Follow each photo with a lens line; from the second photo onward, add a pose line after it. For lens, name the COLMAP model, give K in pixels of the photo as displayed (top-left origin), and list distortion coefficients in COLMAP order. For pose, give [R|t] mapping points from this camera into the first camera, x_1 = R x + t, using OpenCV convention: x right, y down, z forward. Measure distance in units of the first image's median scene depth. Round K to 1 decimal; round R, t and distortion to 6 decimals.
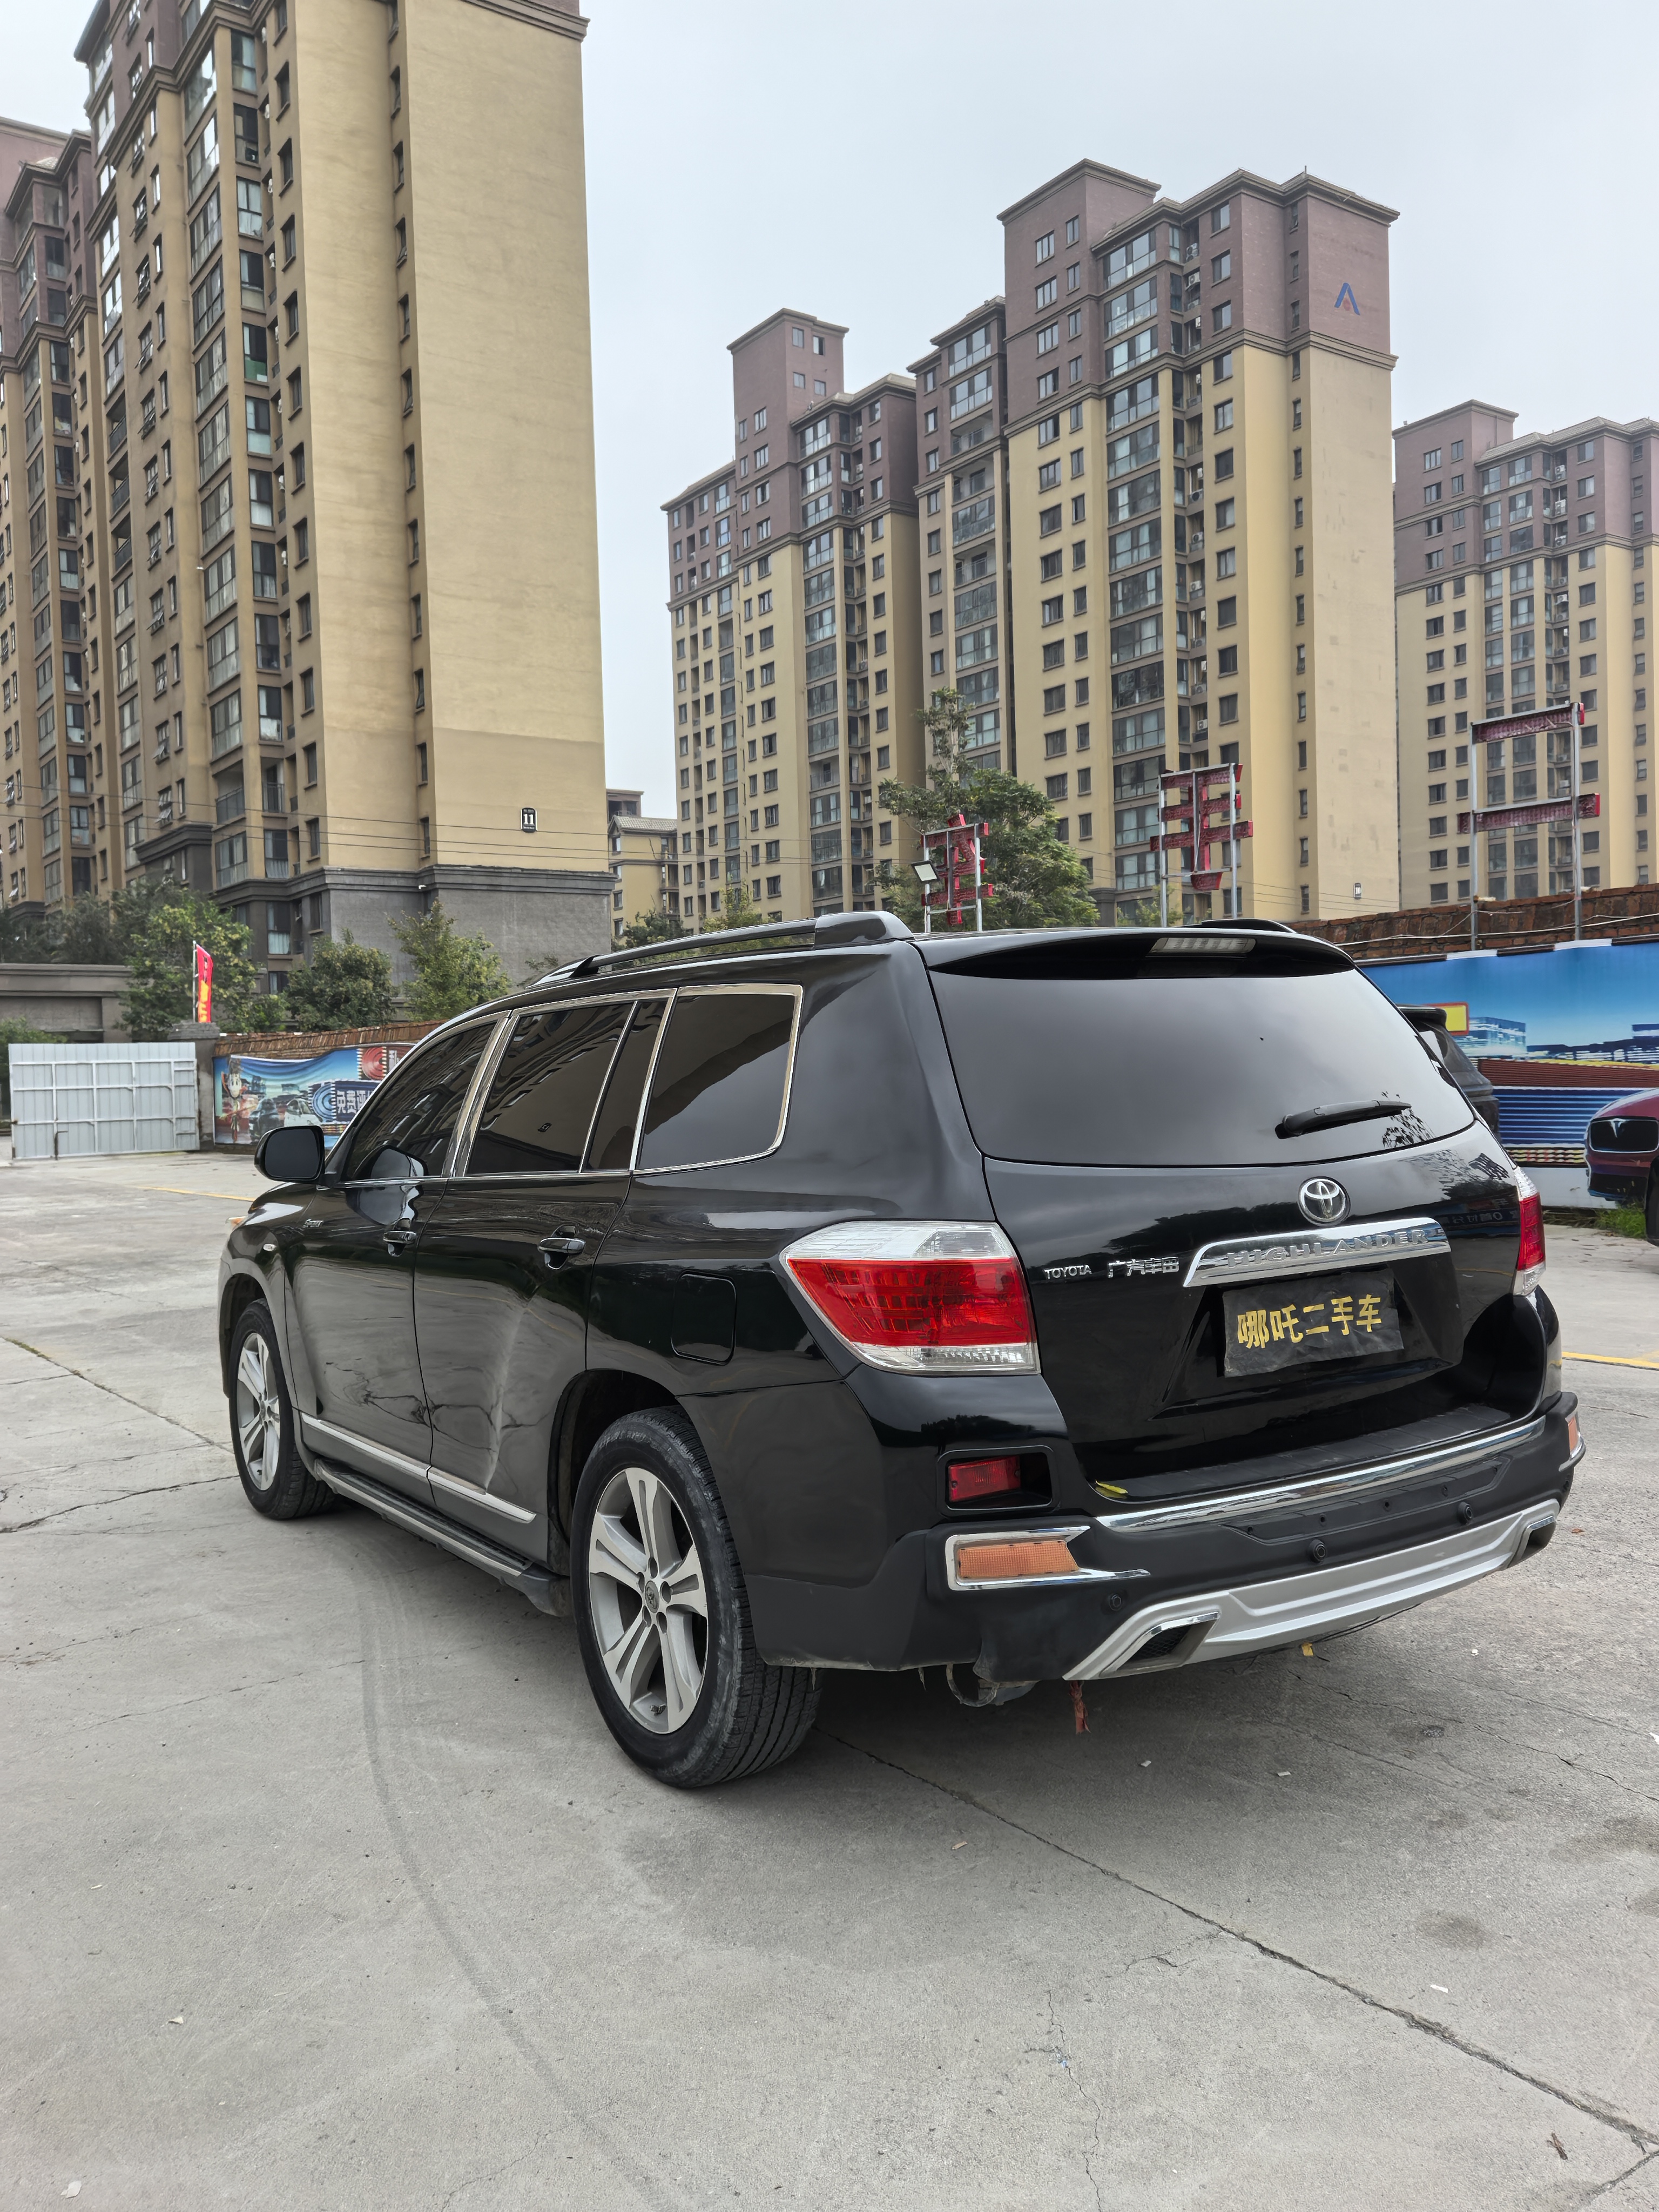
lens RADIAL K [[1739.8, 0, 824.6], [0, 1739.8, 1106.1], [0, 0, 1]] dist [0.025617, -0.002648]
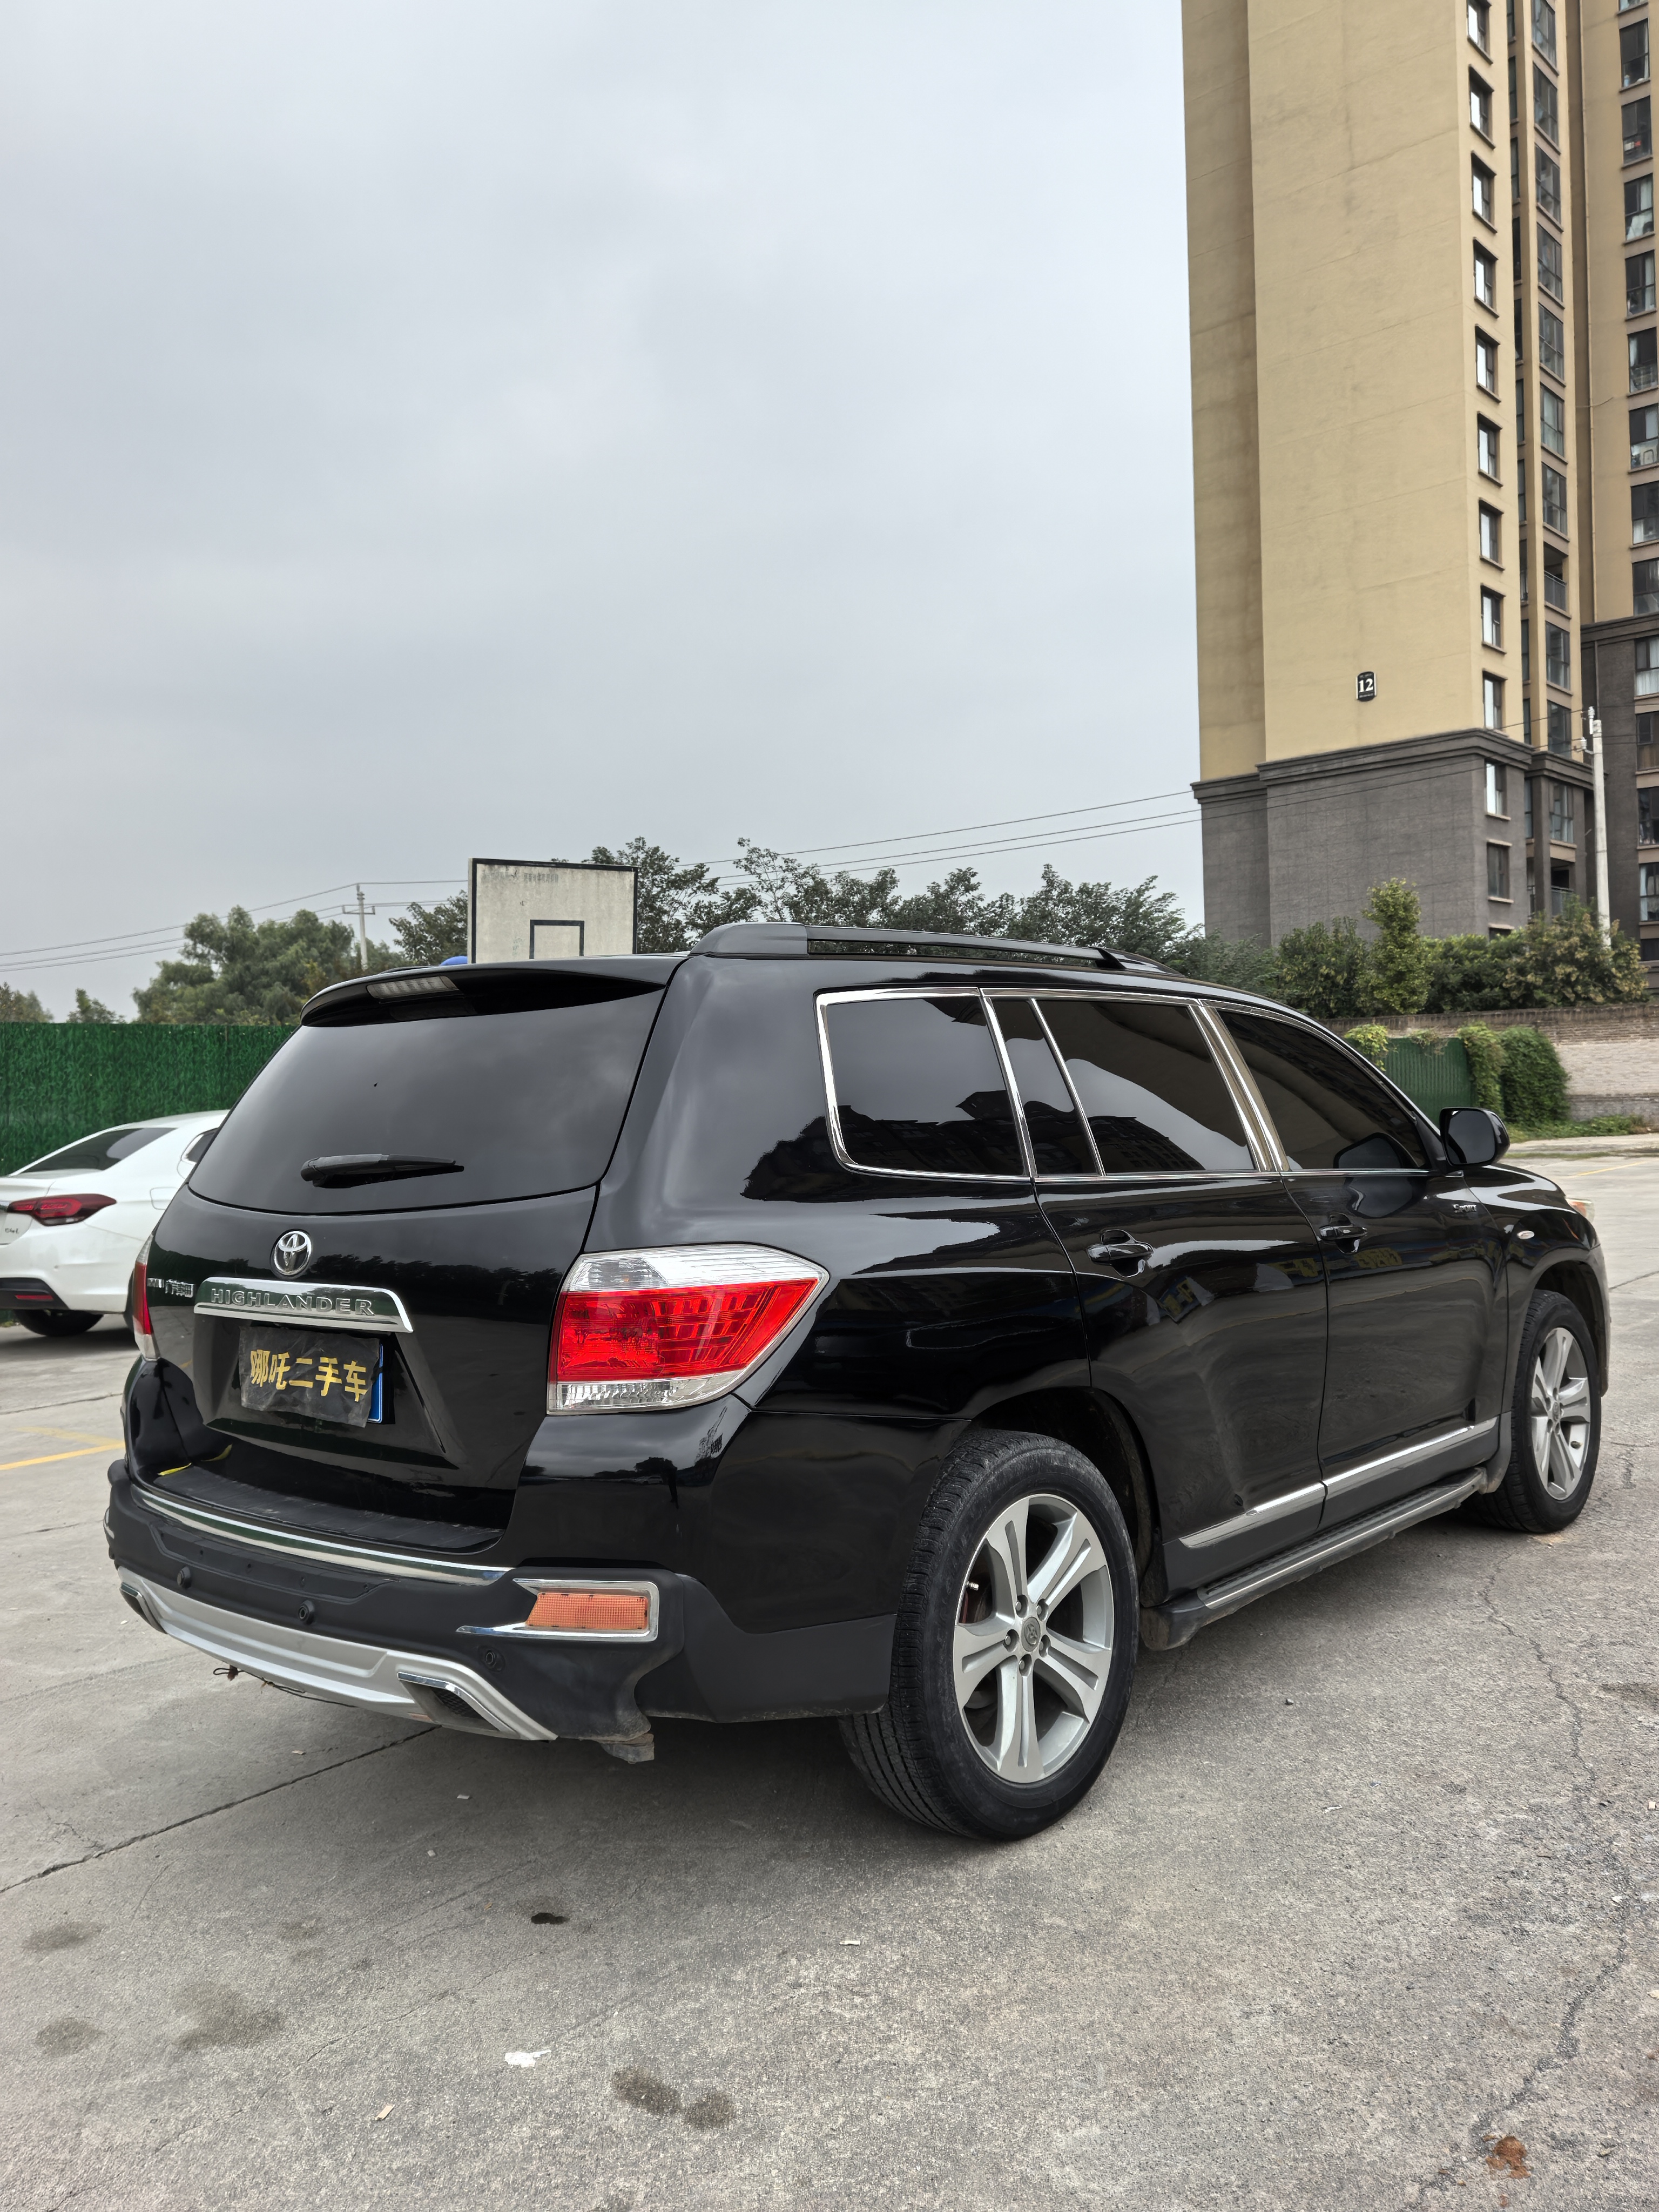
lens RADIAL K [[1739.8, 0, 824.6], [0, 1739.8, 1106.1], [0, 0, 1]] dist [0.025617, -0.002648]
pose [[0.262209, 0.025965, -0.964662, 1.285548], [0.011535, 0.999482, 0.030037, -0.054138], [0.964942, -0.019004, 0.261774, 1.009223]]
